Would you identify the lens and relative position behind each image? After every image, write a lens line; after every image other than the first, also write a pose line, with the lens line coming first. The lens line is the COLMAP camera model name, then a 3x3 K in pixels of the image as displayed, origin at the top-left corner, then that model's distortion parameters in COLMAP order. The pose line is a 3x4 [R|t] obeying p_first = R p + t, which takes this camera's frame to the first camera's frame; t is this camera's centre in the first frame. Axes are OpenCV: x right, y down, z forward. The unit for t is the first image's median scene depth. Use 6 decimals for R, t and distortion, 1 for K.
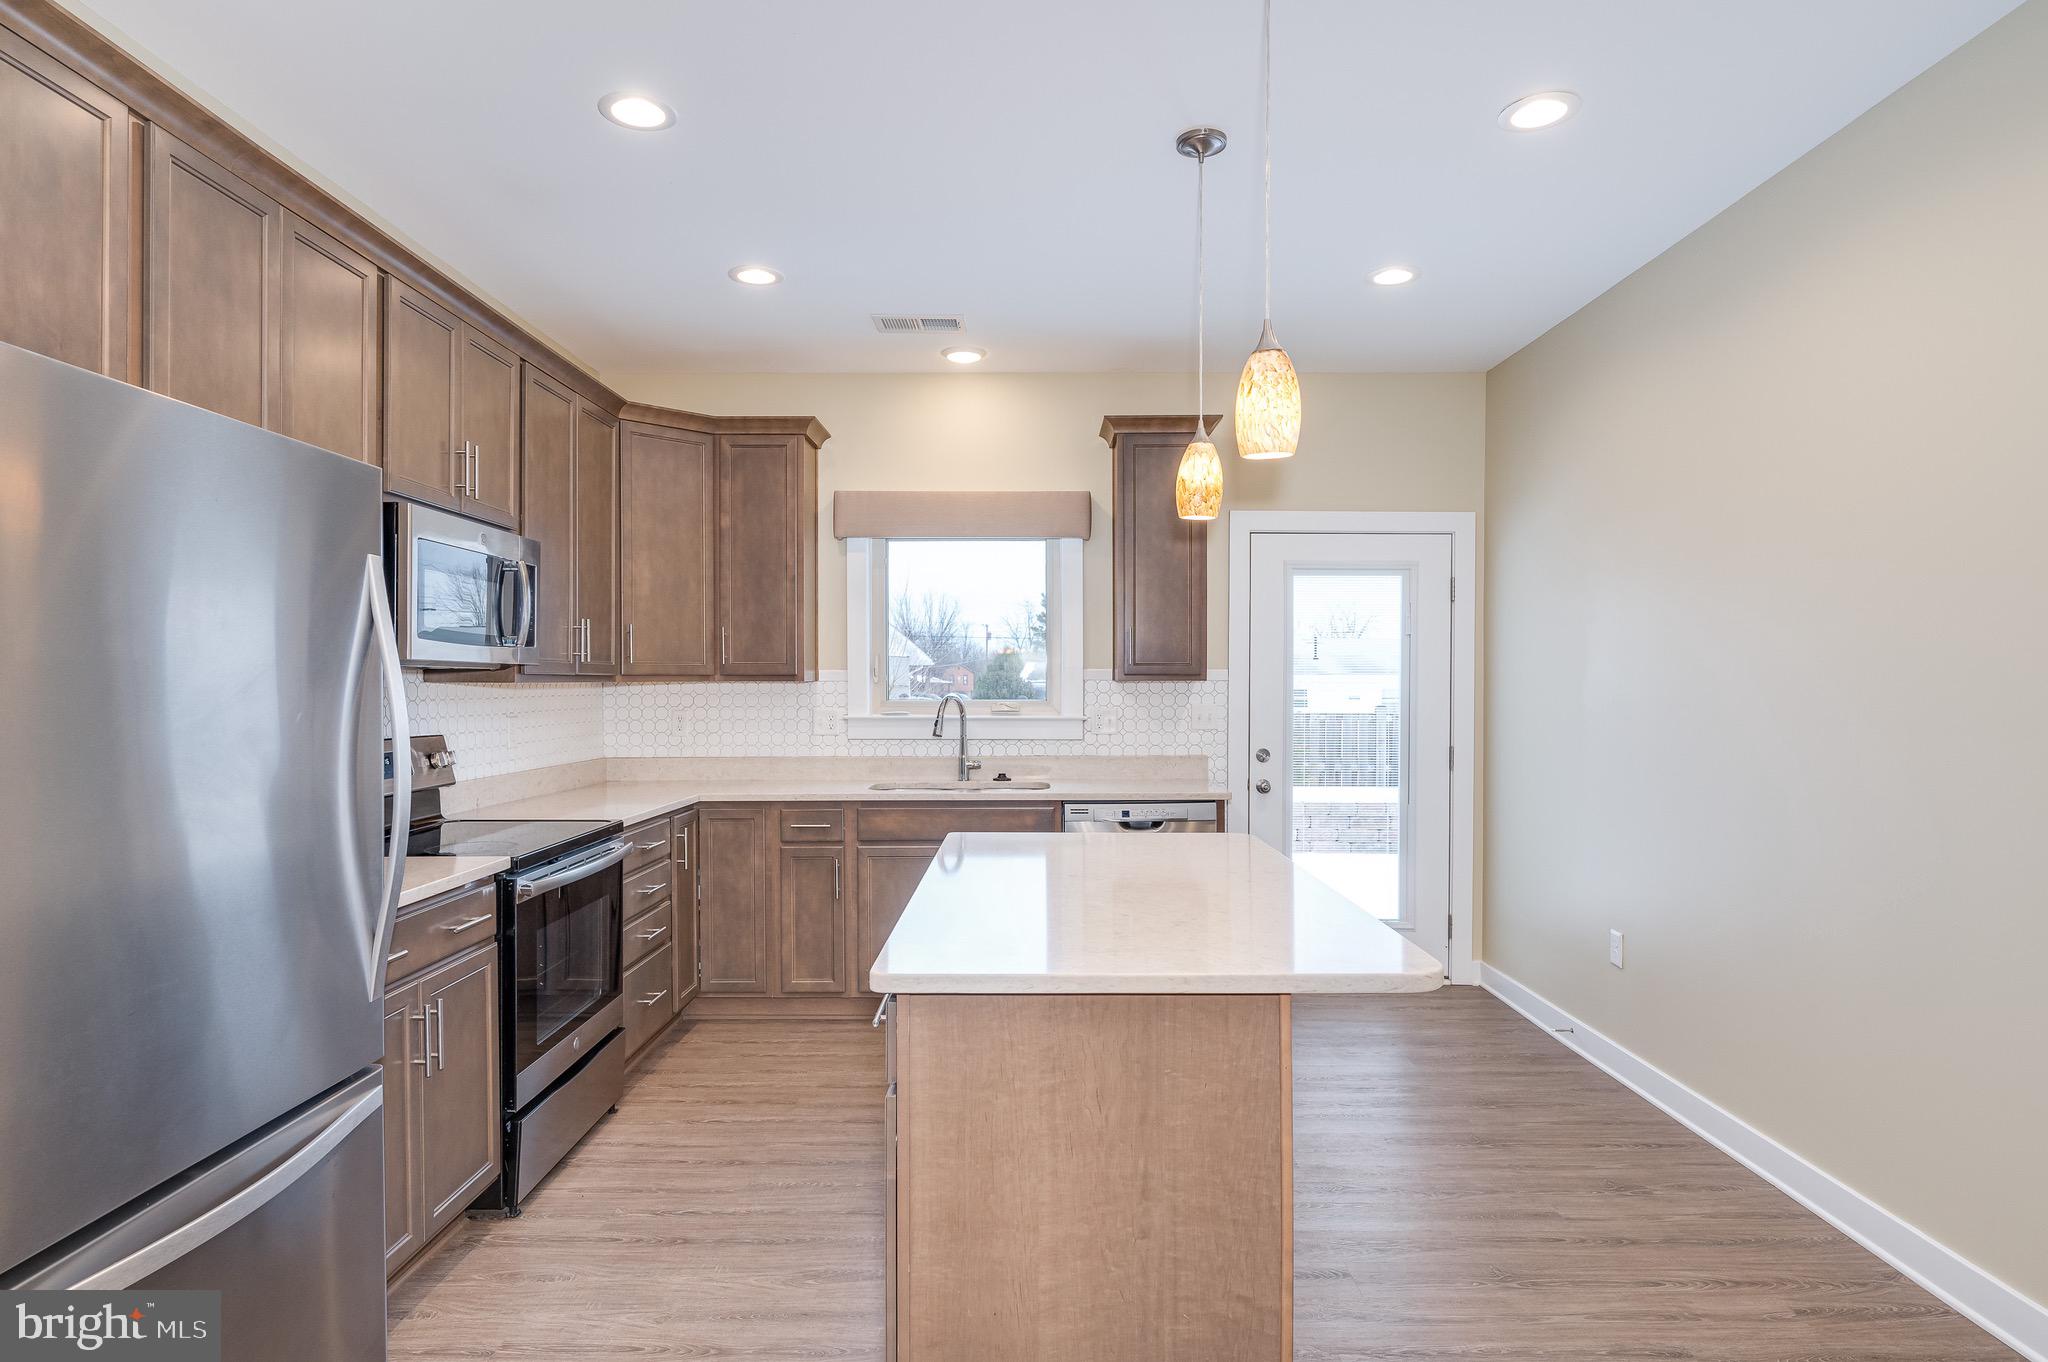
lens RADIAL K [[1194.1, 0, 1002.2], [0, 1194.1, 683.4], [0, 0, 1]] dist [0.005702, 0.003285]
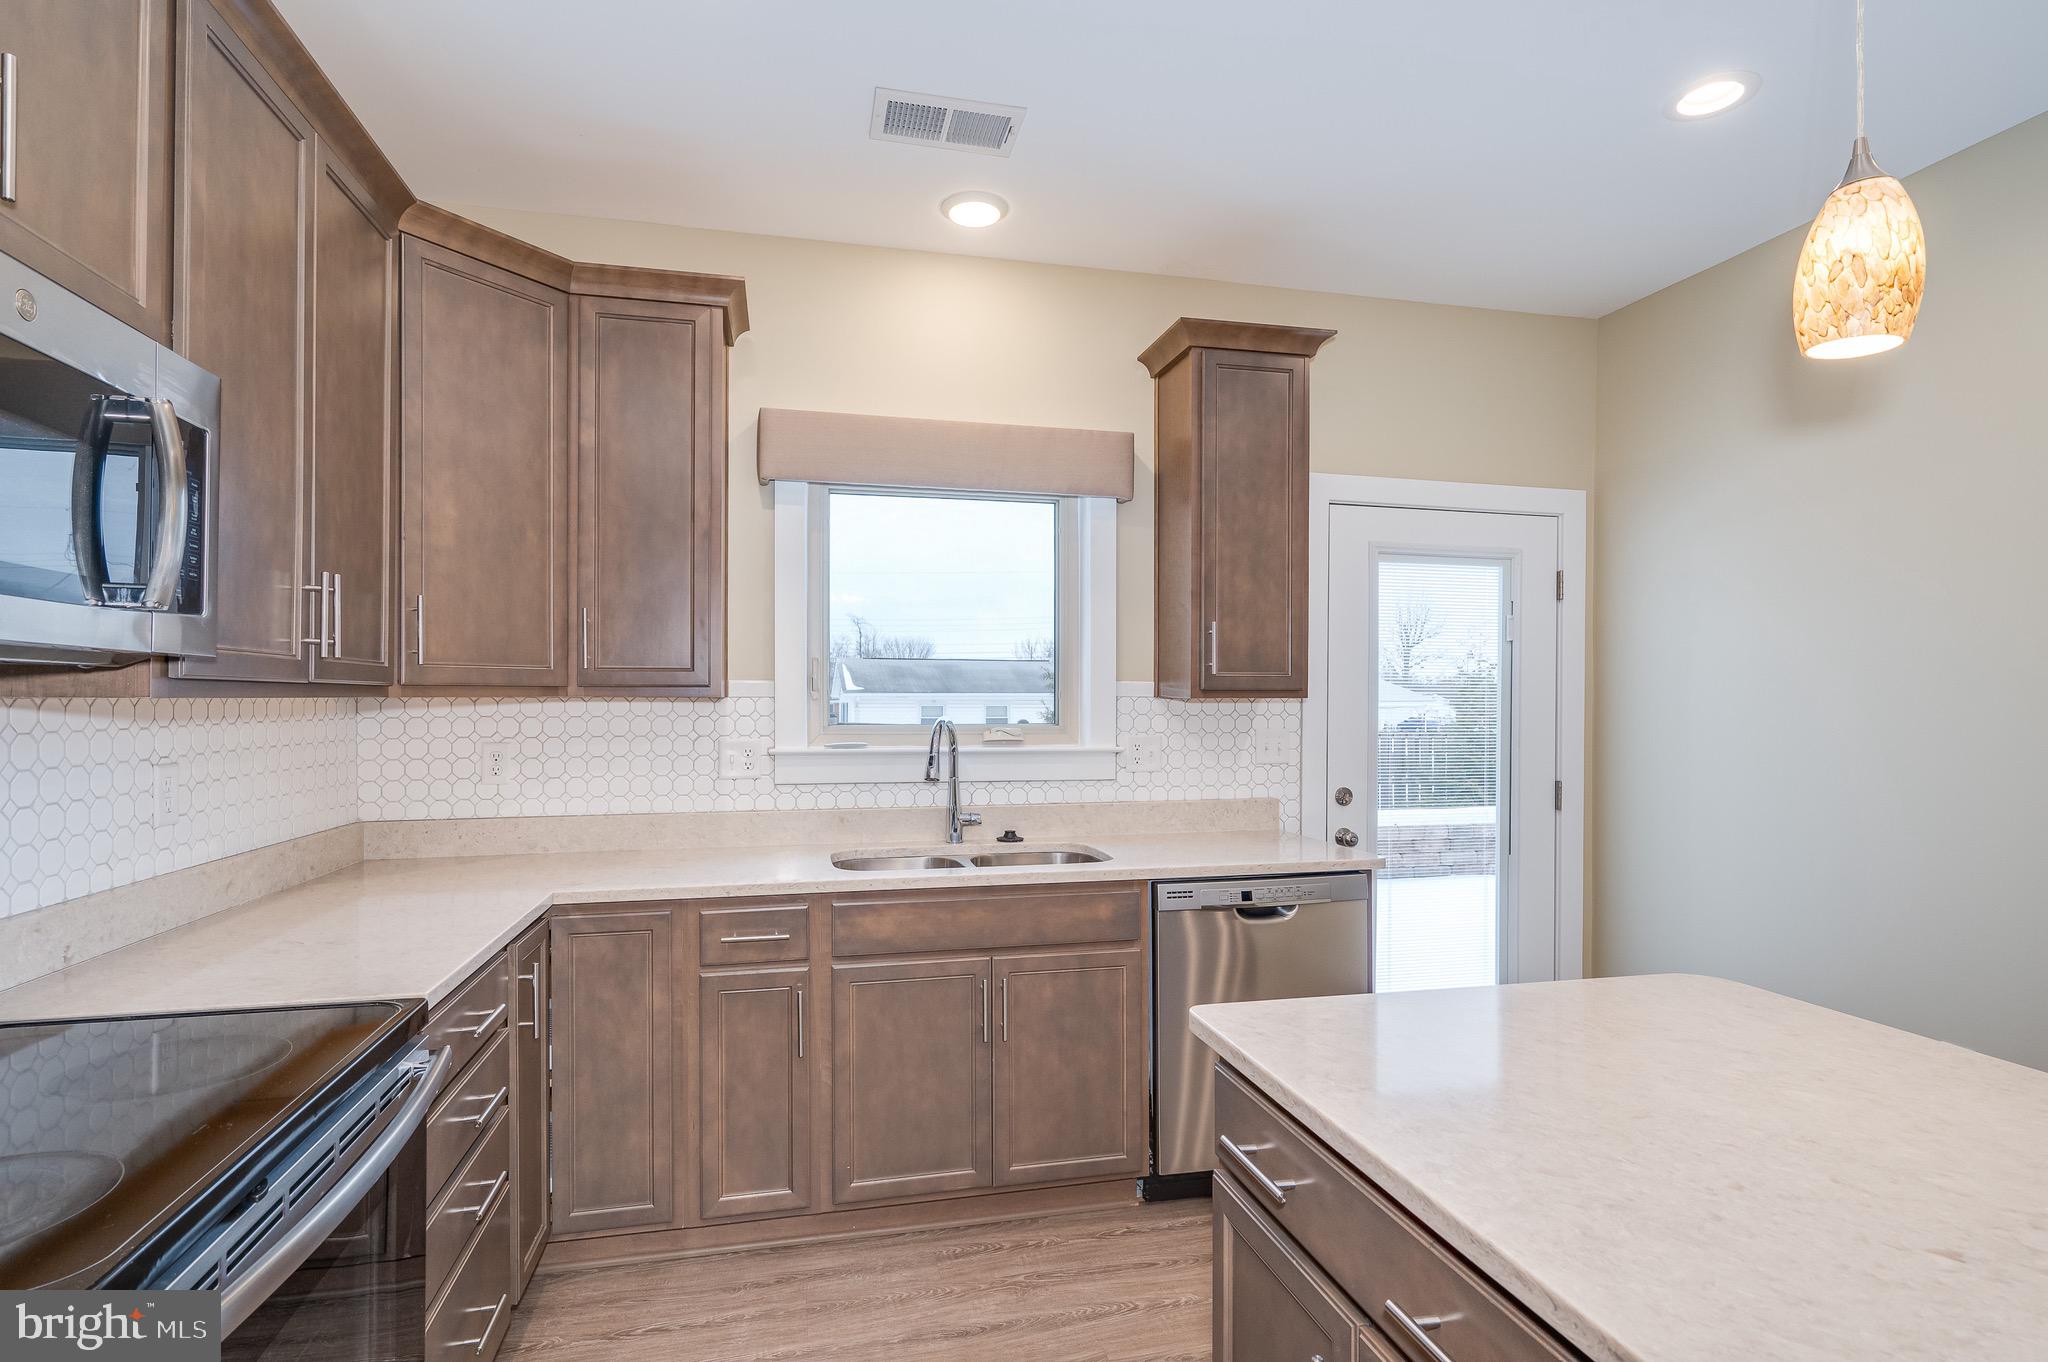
lens RADIAL K [[1061.2, 0, 1032.7], [0, 1061.2, 693.7], [0, 0, 1]] dist [0.008149, 0.000273]
pose [[0.965510, 0.004099, 0.260332, -0.152662], [-0.002053, 0.999965, -0.008130, 0.000744], [-0.260357, 0.007316, 0.965485, 0.413139]]
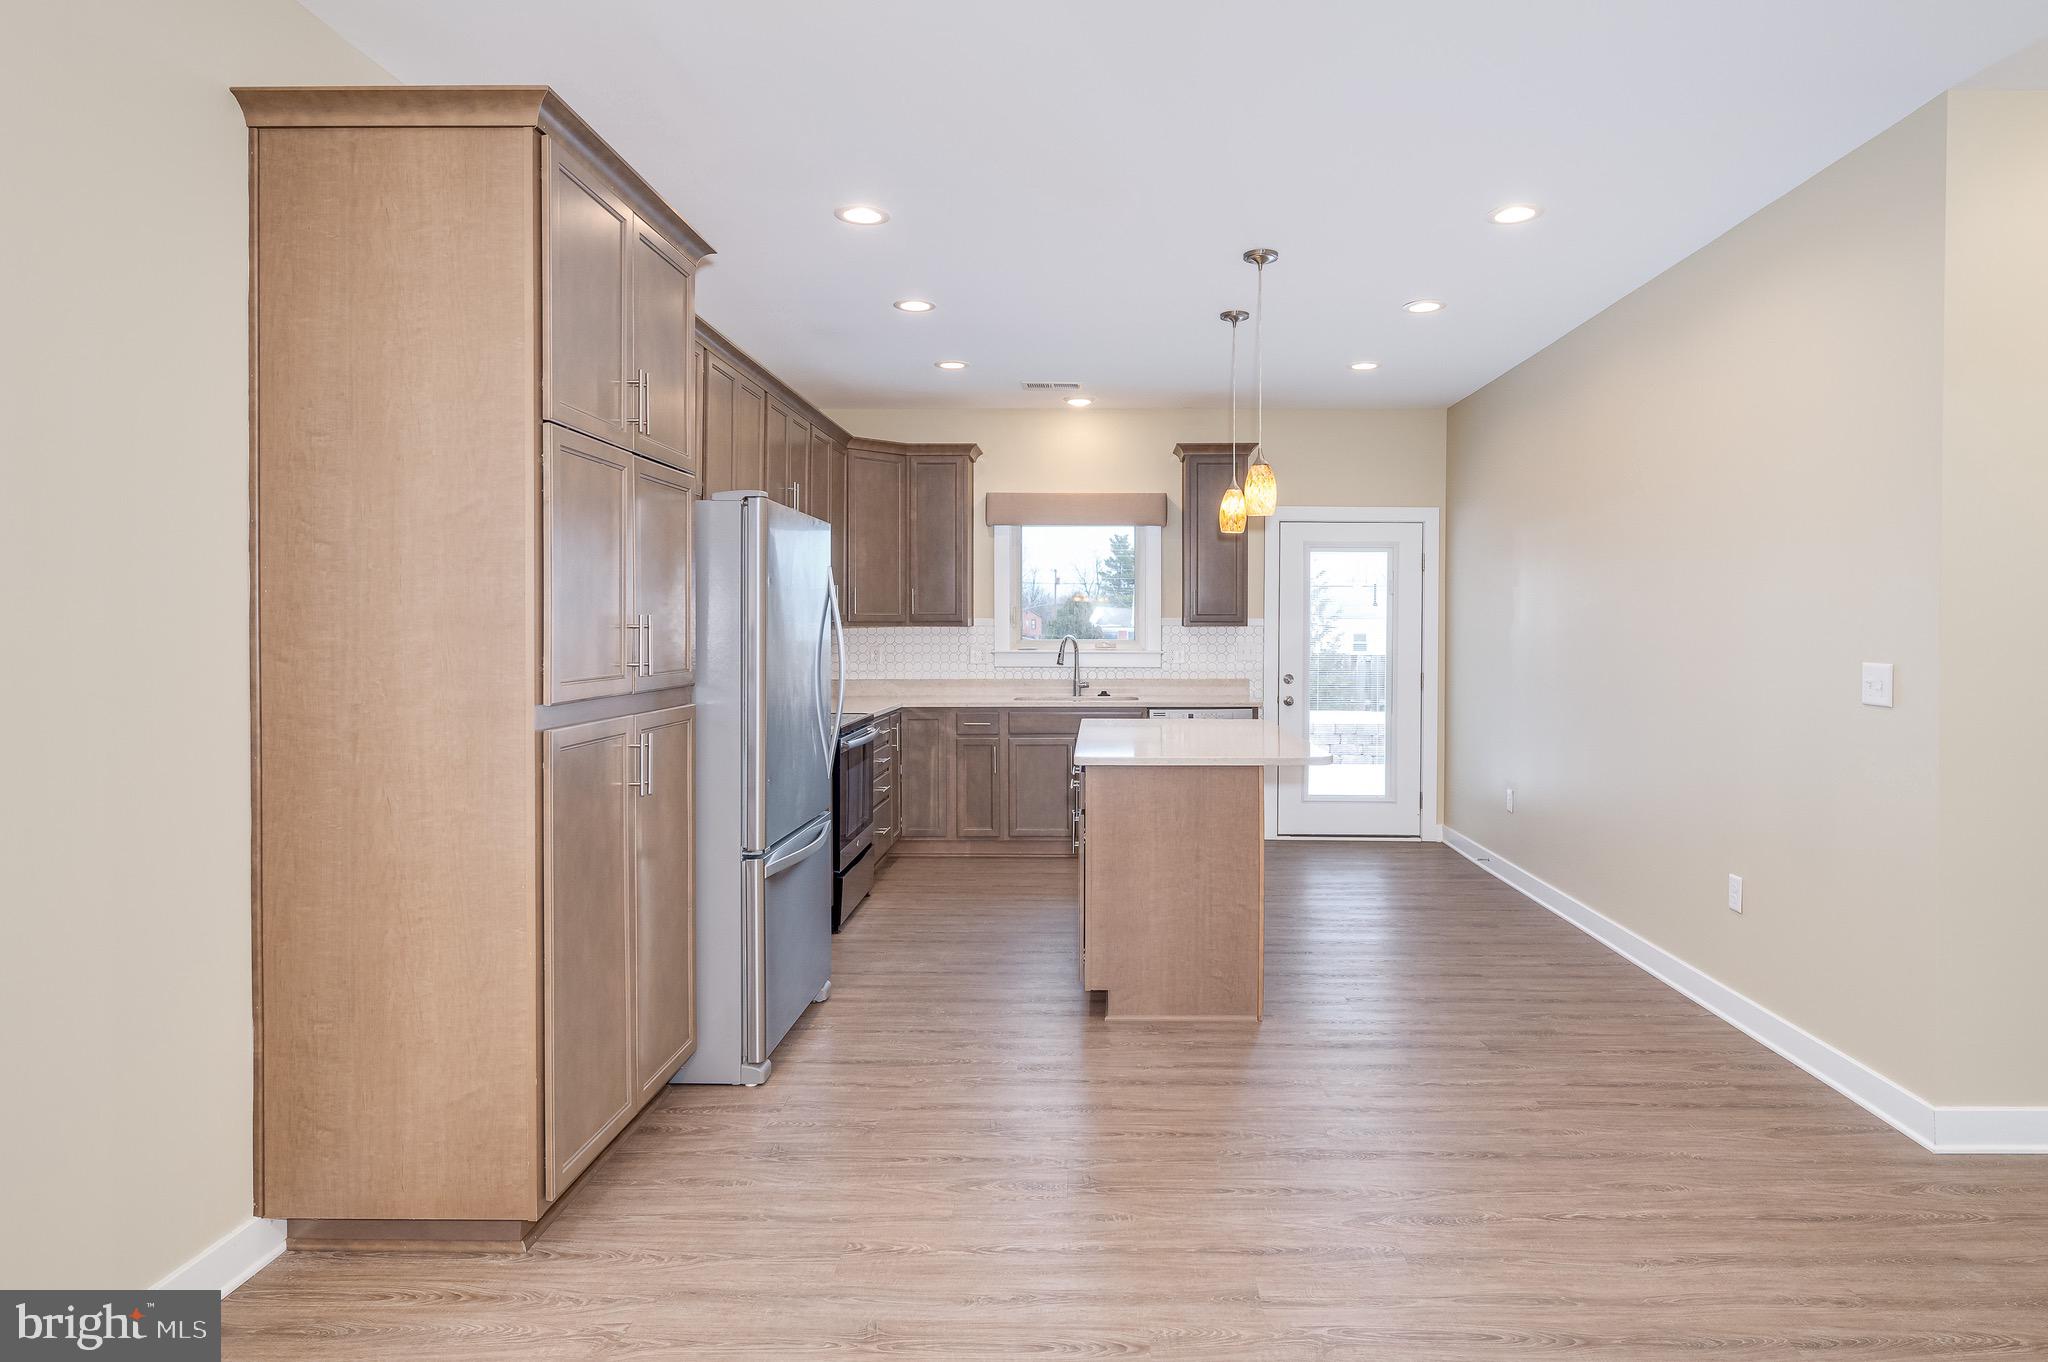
lens RADIAL K [[1194.1, 0, 1025.0], [0, 1194.1, 628.9], [0, 0, 1]] dist [0.005702, 0.003285]
pose [[0.999280, 0.001447, -0.037903, -0.041603], [-0.001424, 0.999999, 0.000636, 0.000584], [0.037904, -0.000582, 0.999281, -0.438989]]
